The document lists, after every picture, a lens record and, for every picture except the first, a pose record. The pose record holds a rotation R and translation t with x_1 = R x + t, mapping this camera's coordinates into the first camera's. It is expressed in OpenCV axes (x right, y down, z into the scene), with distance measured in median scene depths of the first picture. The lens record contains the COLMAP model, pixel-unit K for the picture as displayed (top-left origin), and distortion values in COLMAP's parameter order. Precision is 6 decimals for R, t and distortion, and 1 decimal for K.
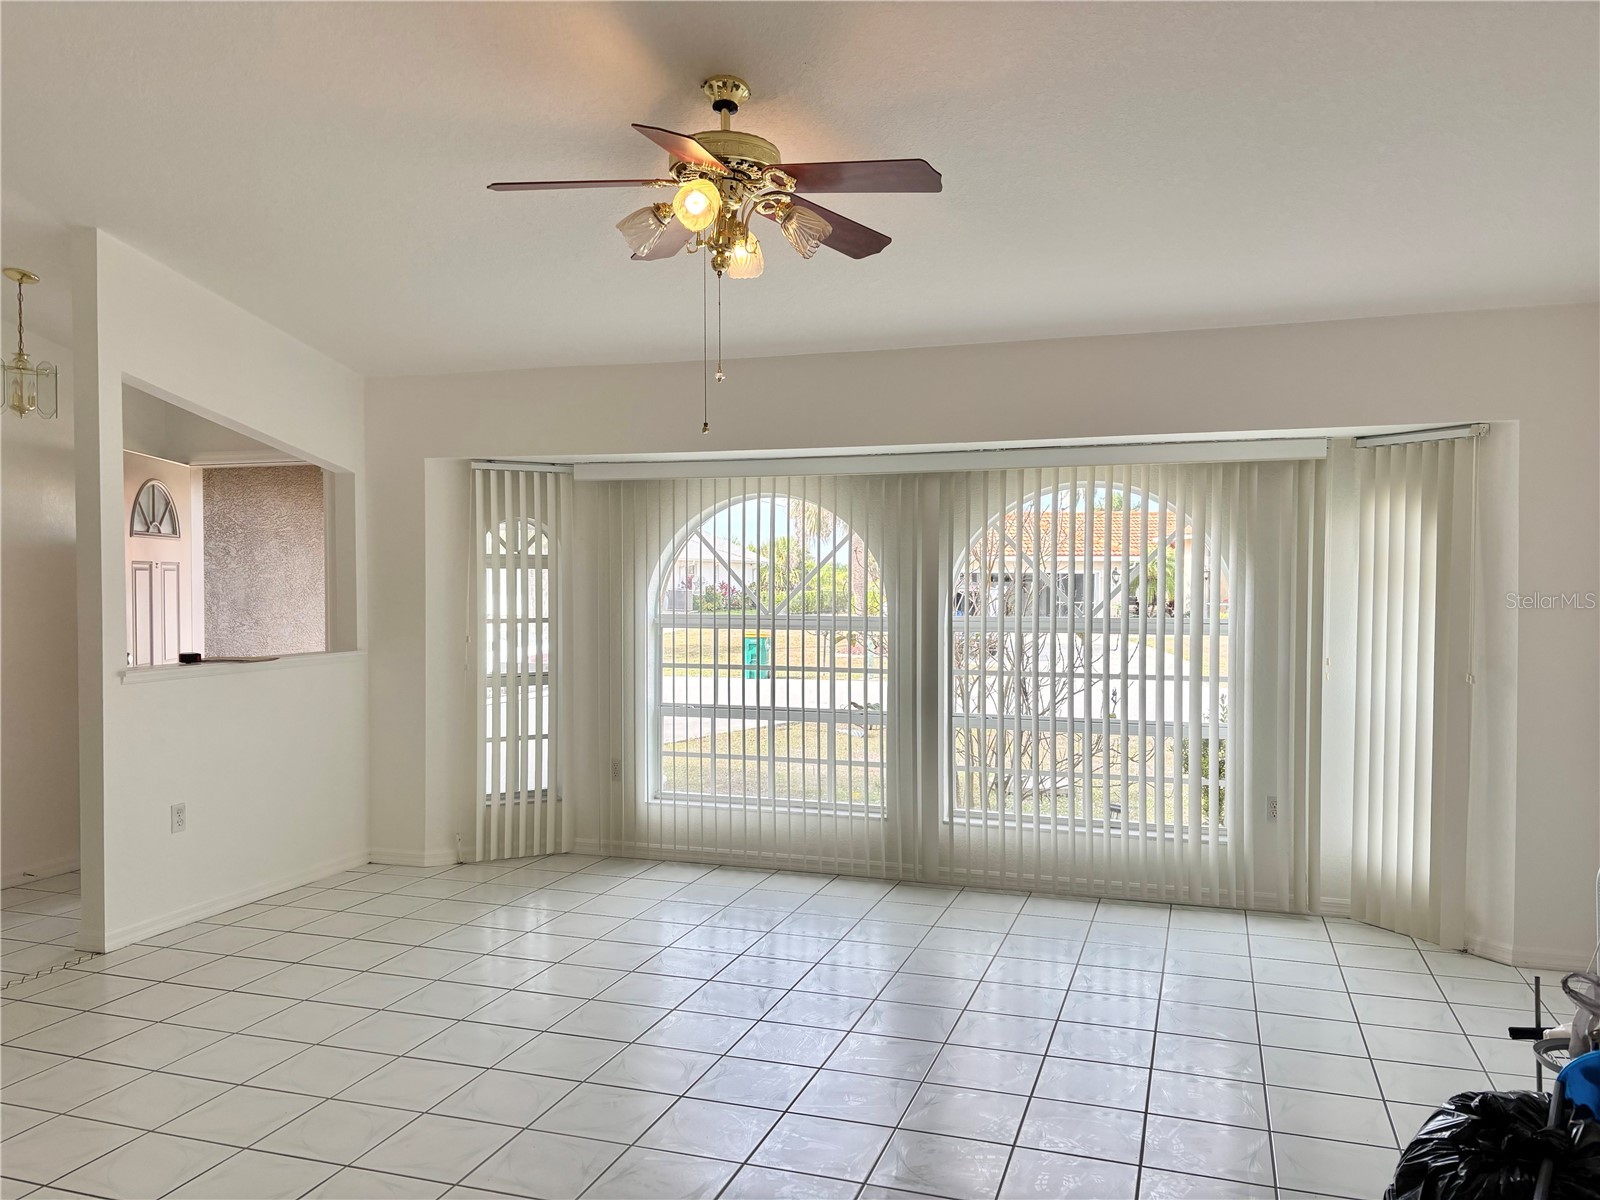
lens RADIAL K [[1191.2, 0, 796.6], [0, 1191.2, 610.2], [0, 0, 1]] dist [0.042276, -0.031682]
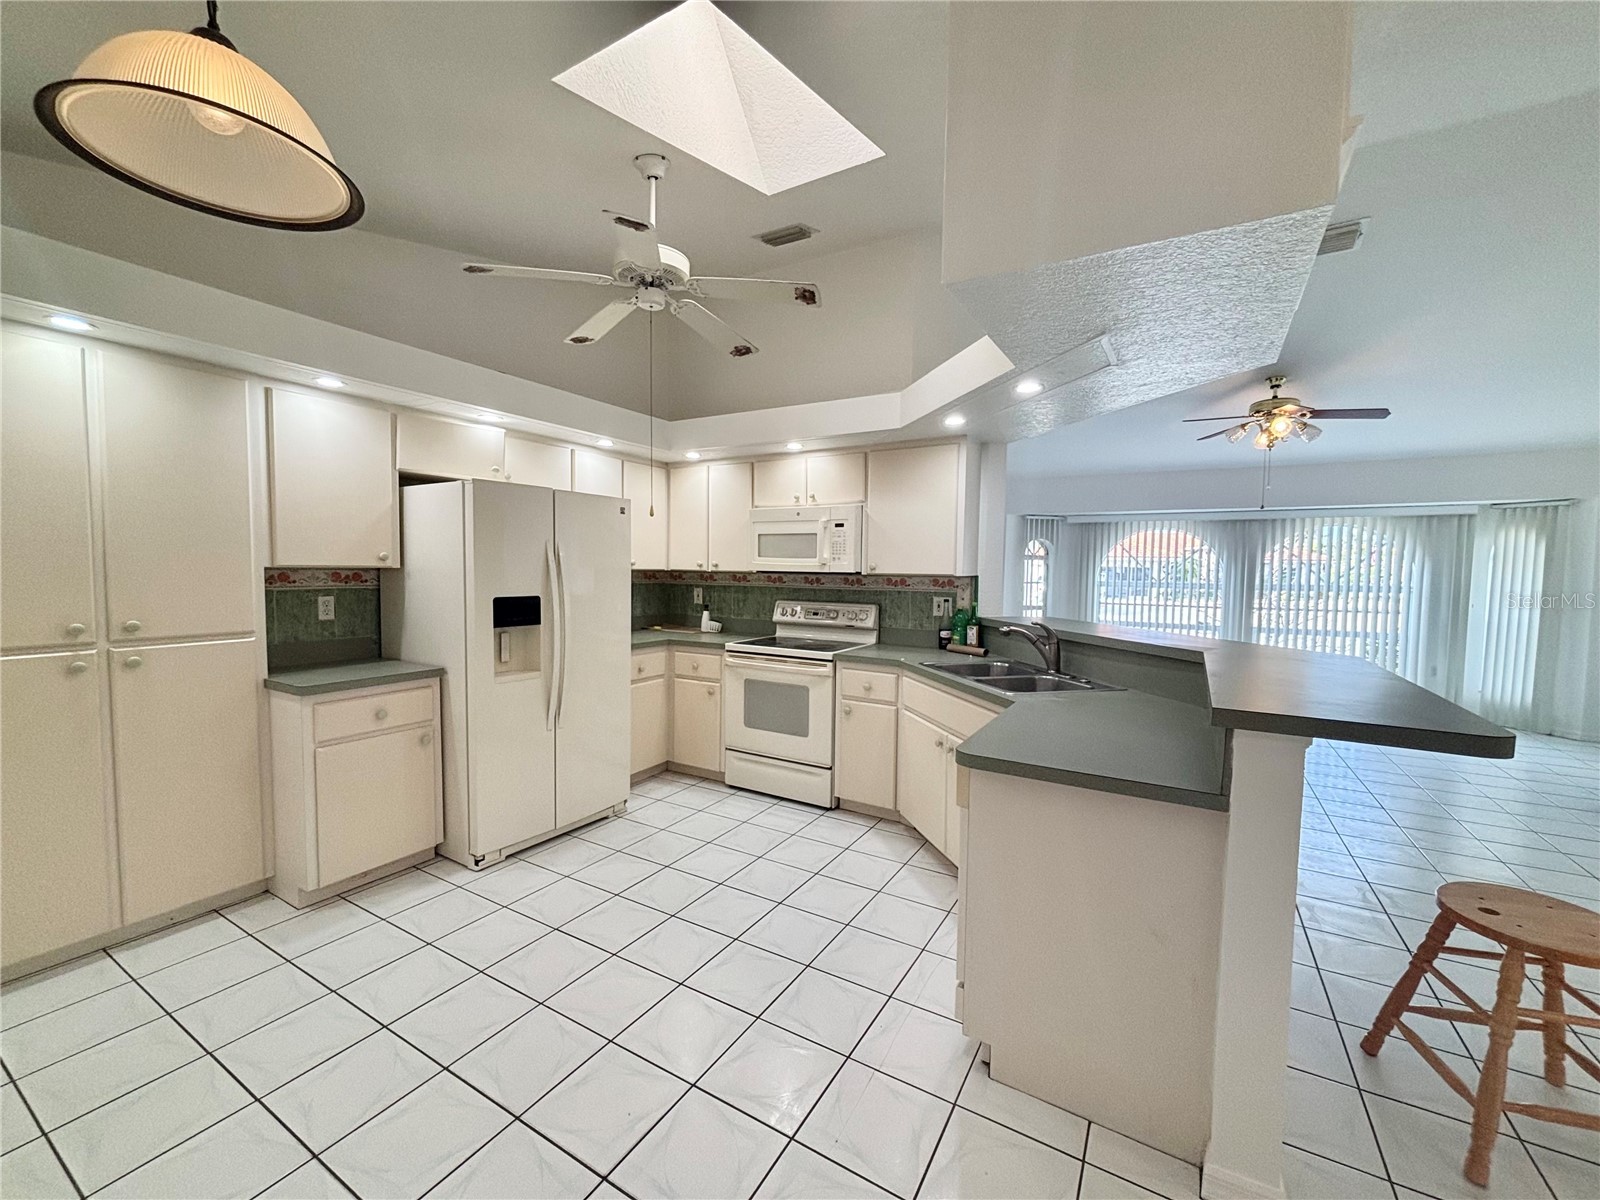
lens RADIAL K [[644.9, 0, 801.4], [0, 644.9, 602.1], [0, 0, 1]] dist [0.000467, -0.000694]
pose [[0.977652, 0.021828, -0.209095, -0.463532], [-0.016438, 0.999487, 0.027481, 0.022038], [0.209587, -0.023429, 0.977509, -0.378039]]
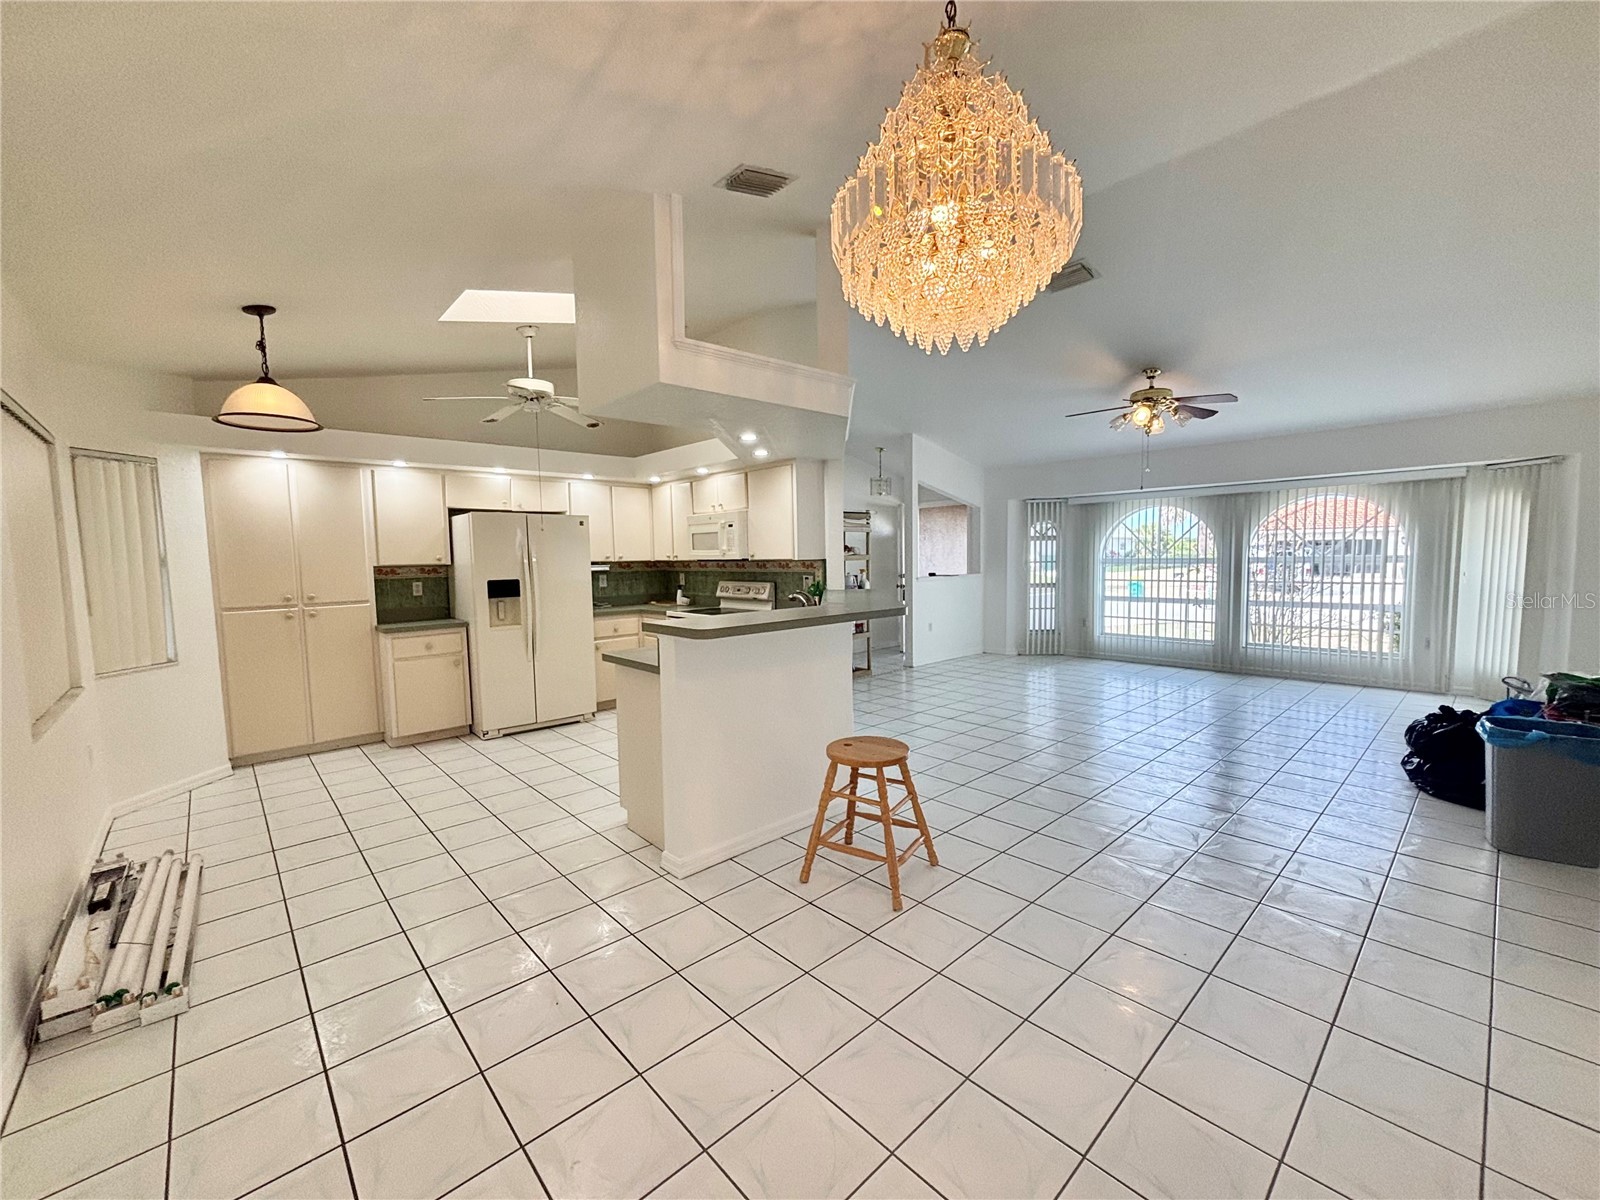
lens RADIAL K [[644.9, 0, 800.4], [0, 644.9, 604.8], [0, 0, 1]] dist [0.000467, -0.000694]
pose [[0.874156, 0.019370, -0.485258, -0.020202], [0.007341, 0.998563, 0.053085, 0.025999], [0.485589, -0.049967, 0.872758, -0.486107]]
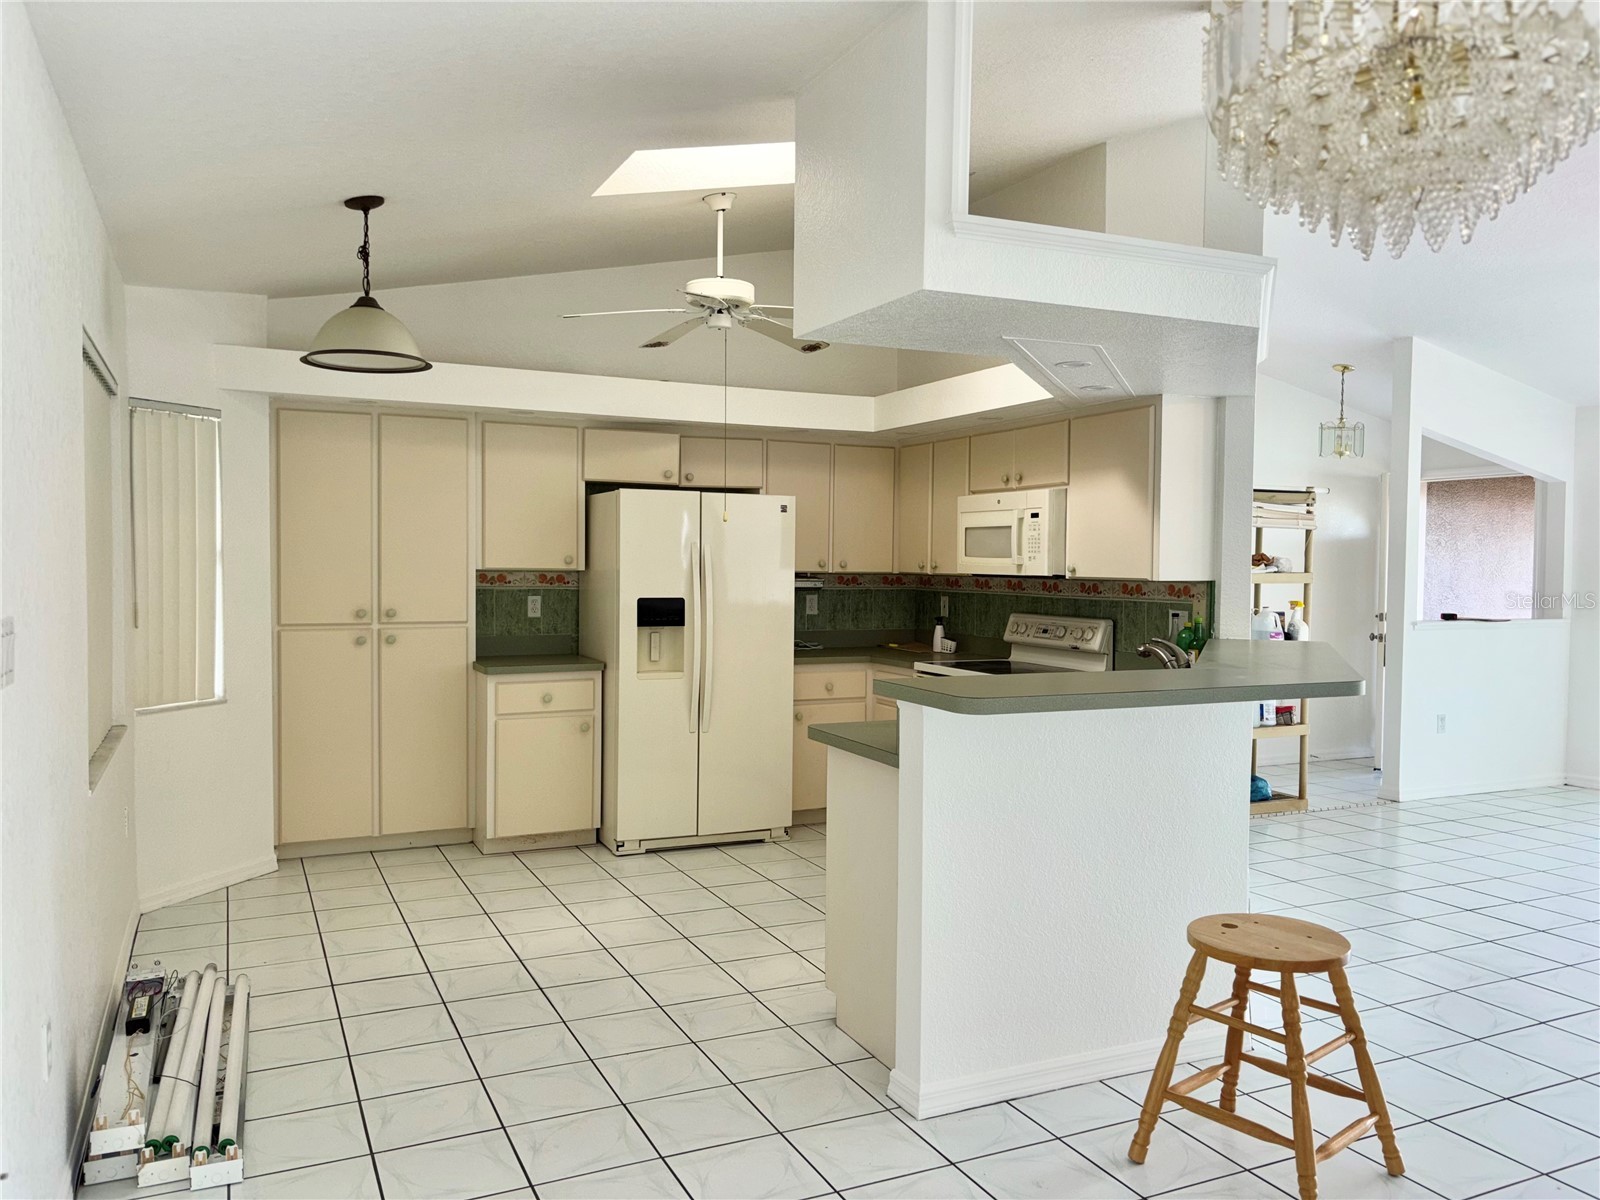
lens RADIAL K [[1191.2, 0, 803.4], [0, 1191.2, 598.9], [0, 0, 1]] dist [0.042276, -0.031682]
pose [[0.689659, 0.027113, -0.723627, 0.009357], [-0.027794, 0.999554, 0.010963, 0.022098], [0.723601, 0.012552, 0.690105, -0.519474]]
